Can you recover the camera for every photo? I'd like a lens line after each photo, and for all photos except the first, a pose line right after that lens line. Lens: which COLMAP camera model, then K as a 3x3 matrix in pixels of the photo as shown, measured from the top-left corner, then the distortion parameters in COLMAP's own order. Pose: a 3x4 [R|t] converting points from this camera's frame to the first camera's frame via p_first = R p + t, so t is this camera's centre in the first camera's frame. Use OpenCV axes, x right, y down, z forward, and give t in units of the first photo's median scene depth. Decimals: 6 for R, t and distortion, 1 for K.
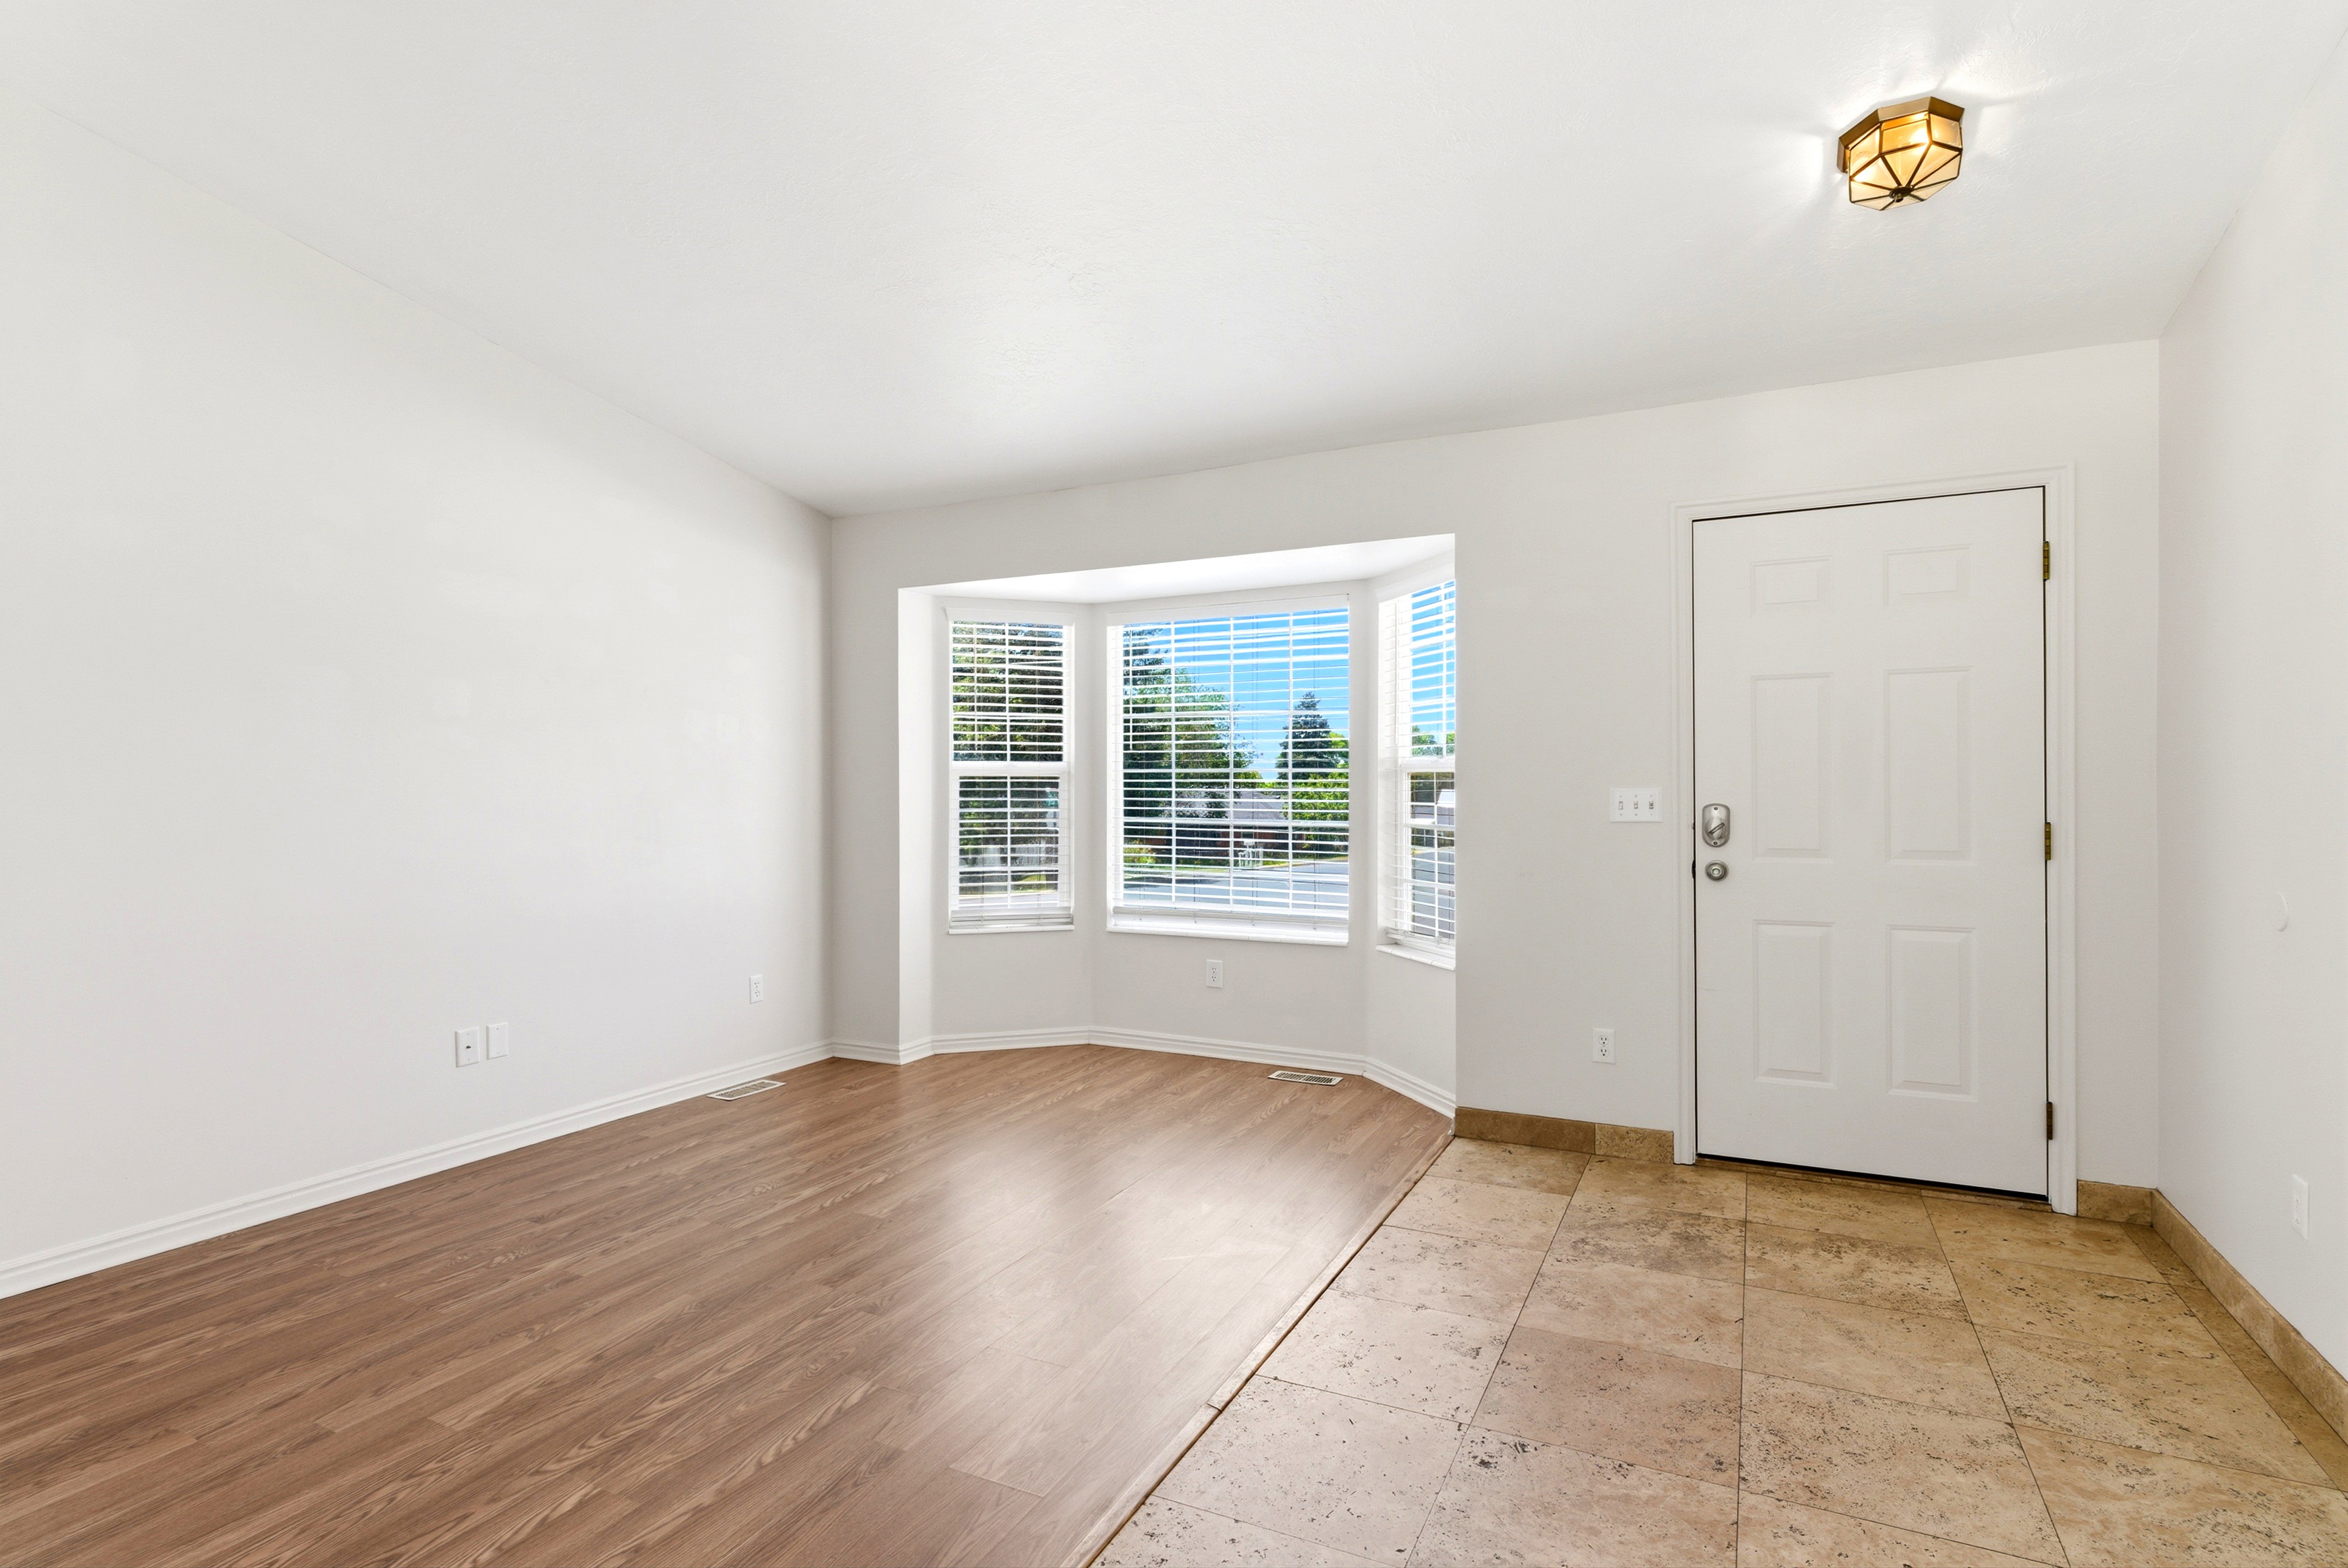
lens RADIAL K [[1151.3, 0, 1179.3], [0, 1151.3, 790.4], [0, 0, 1]] dist [0.006697, -0.000178]
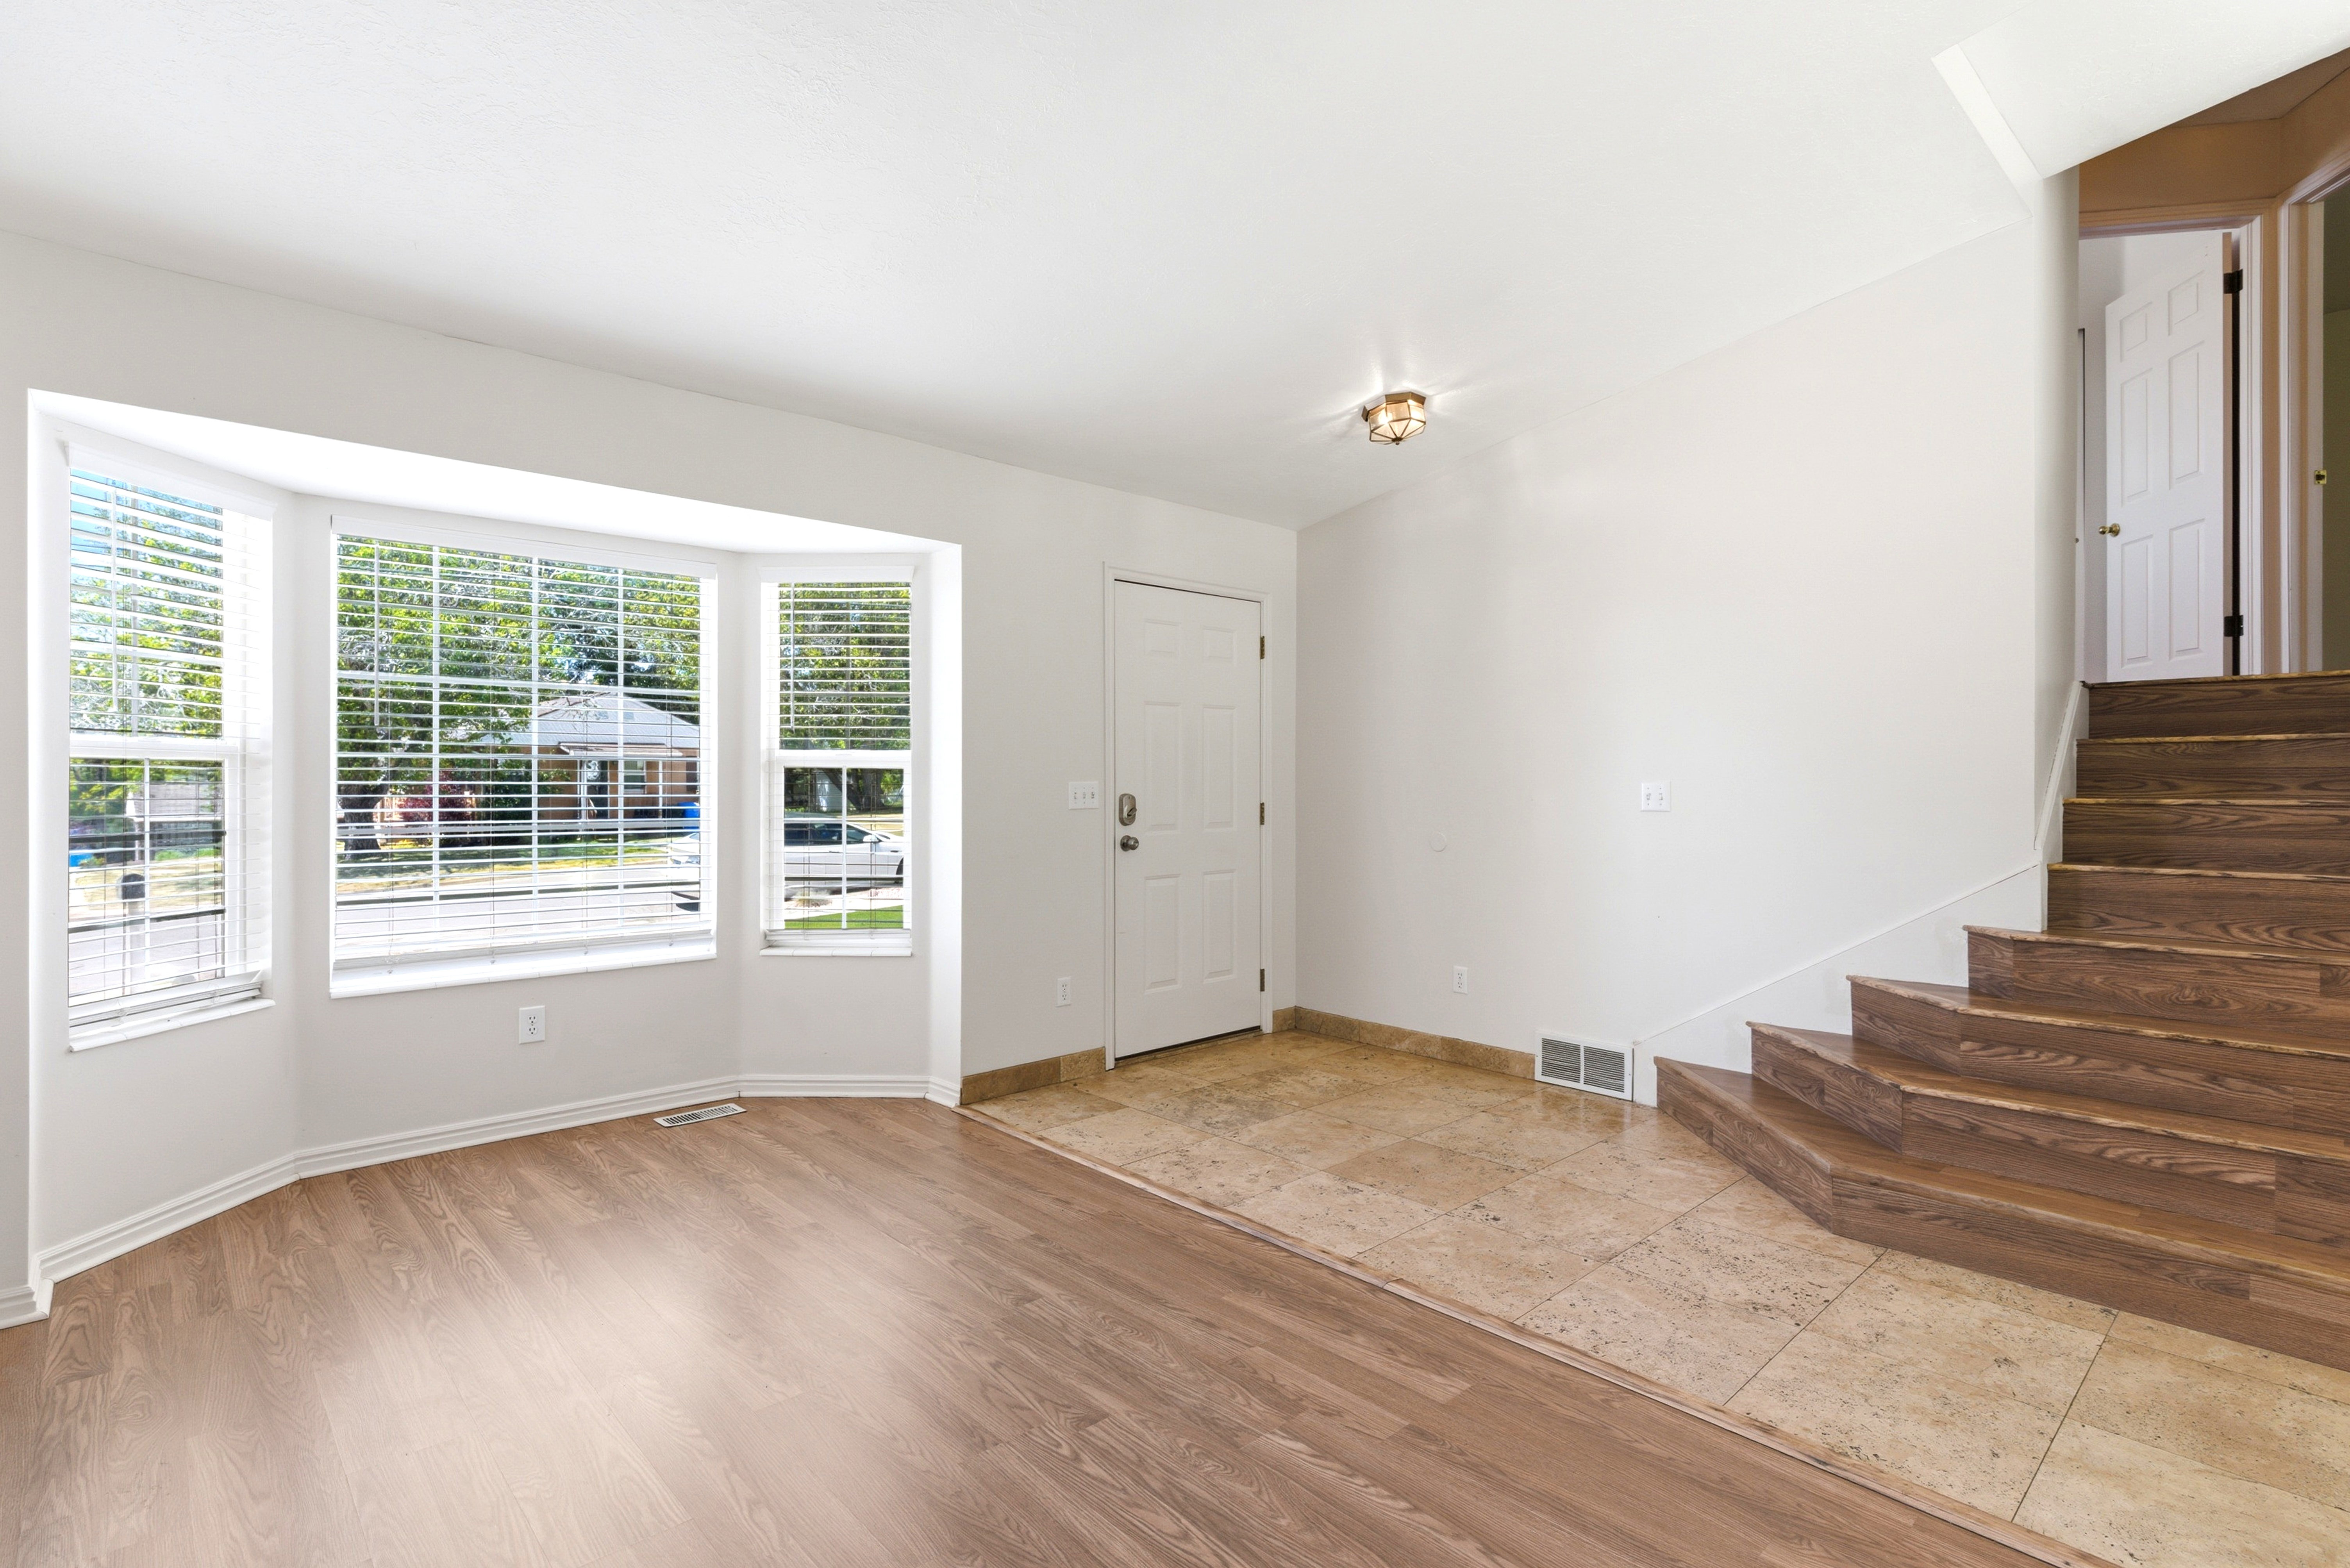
lens RADIAL K [[1130.2, 0, 1135.4], [0, 1130.2, 778.5], [0, 0, 1]] dist [0.003493, -0.000571]
pose [[0.366933, 0.004418, 0.930237, -0.779012], [0.001153, 0.999986, -0.005204, 0.001165], [-0.930247, 0.002982, 0.366922, 0.526196]]
